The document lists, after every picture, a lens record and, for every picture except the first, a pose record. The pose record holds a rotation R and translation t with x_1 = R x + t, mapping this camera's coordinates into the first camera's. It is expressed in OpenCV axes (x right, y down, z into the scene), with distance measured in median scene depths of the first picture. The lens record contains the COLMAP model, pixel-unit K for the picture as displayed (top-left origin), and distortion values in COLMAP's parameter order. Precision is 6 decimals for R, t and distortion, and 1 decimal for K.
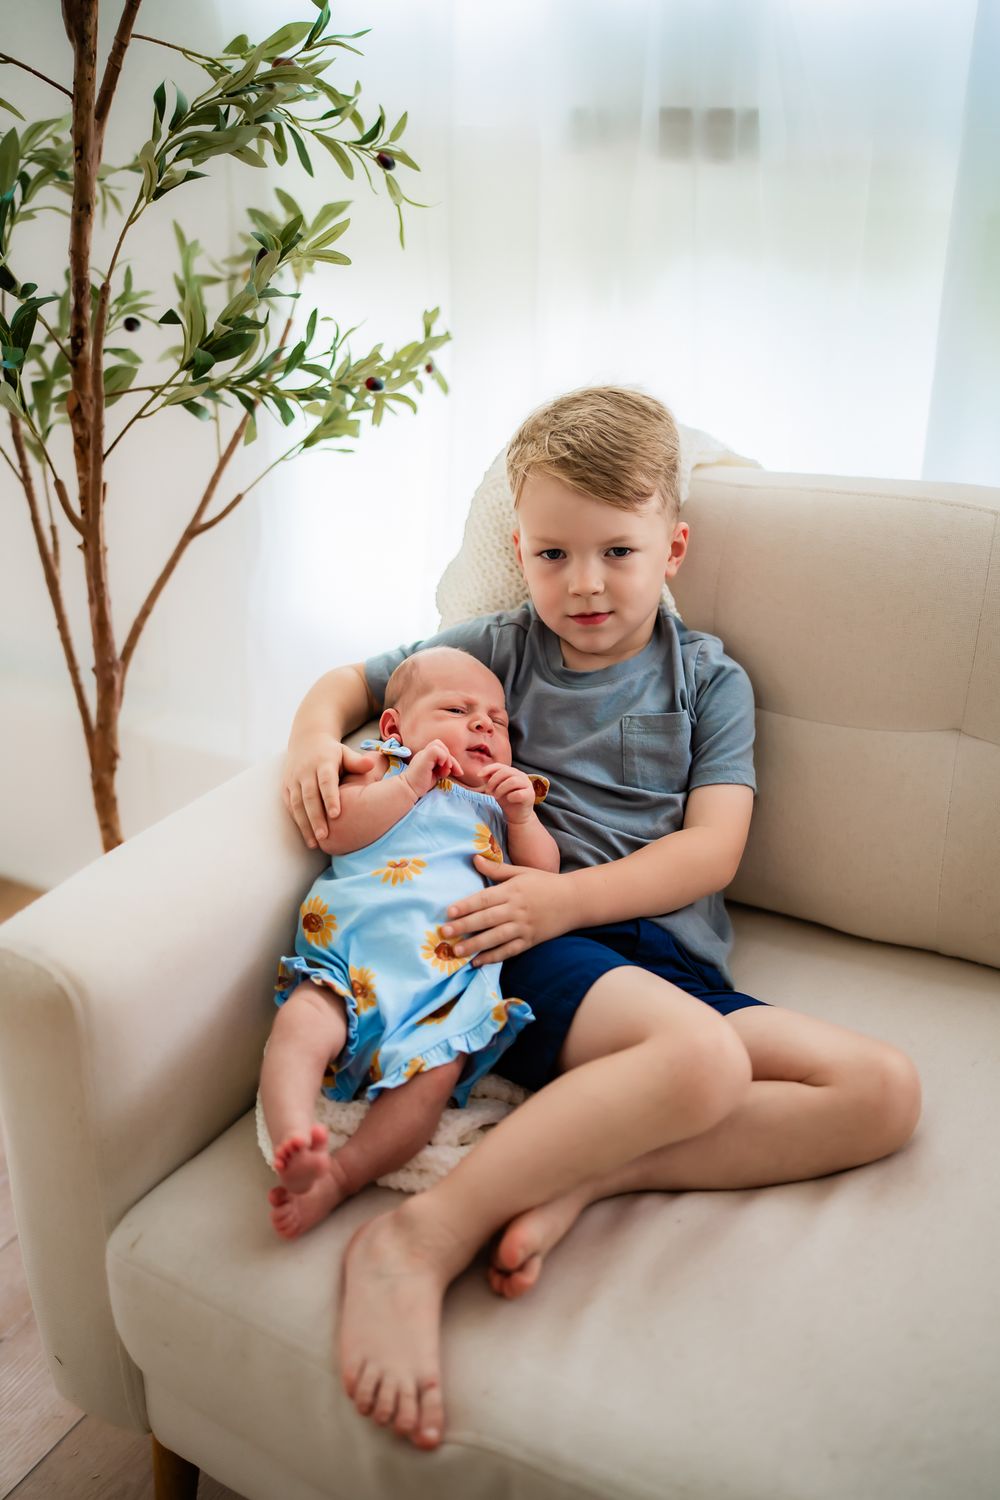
lens RADIAL K [[1690.9, 0, 496.8], [0, 1690.9, 746.3], [0, 0, 1]] dist [0.017214, 0.037285]
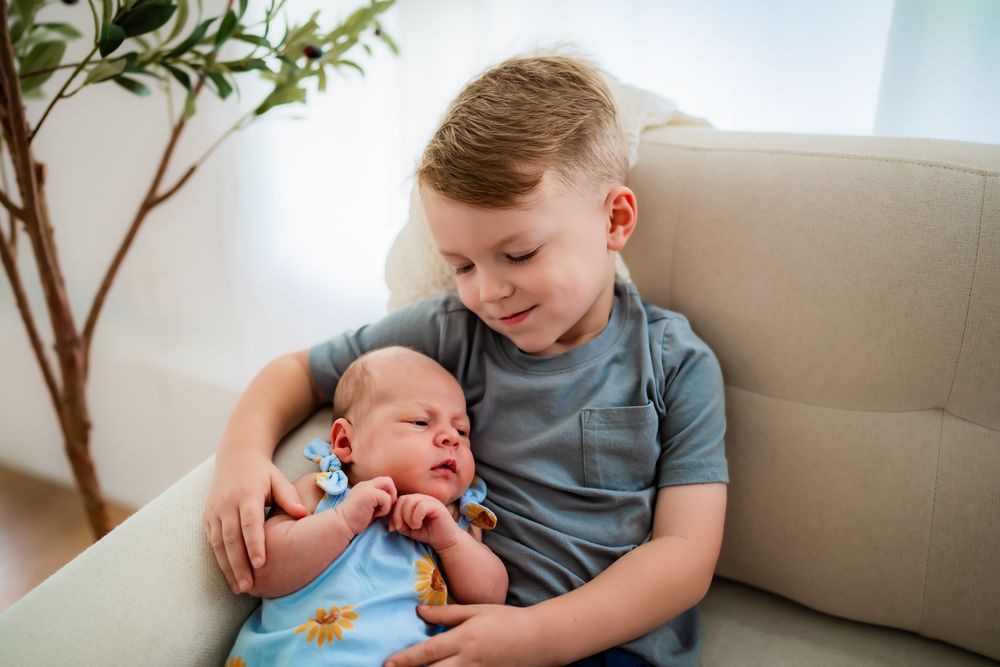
lens RADIAL K [[1127.3, 0, 502.1], [0, 1127.3, 361.6], [0, 0, 1]] dist [0.017214, 0.037285]
pose [[0.998973, -0.042033, 0.016902, 0.020743], [0.040728, 0.996623, 0.071304, -0.086088], [-0.019842, -0.070542, 0.997311, 0.369349]]
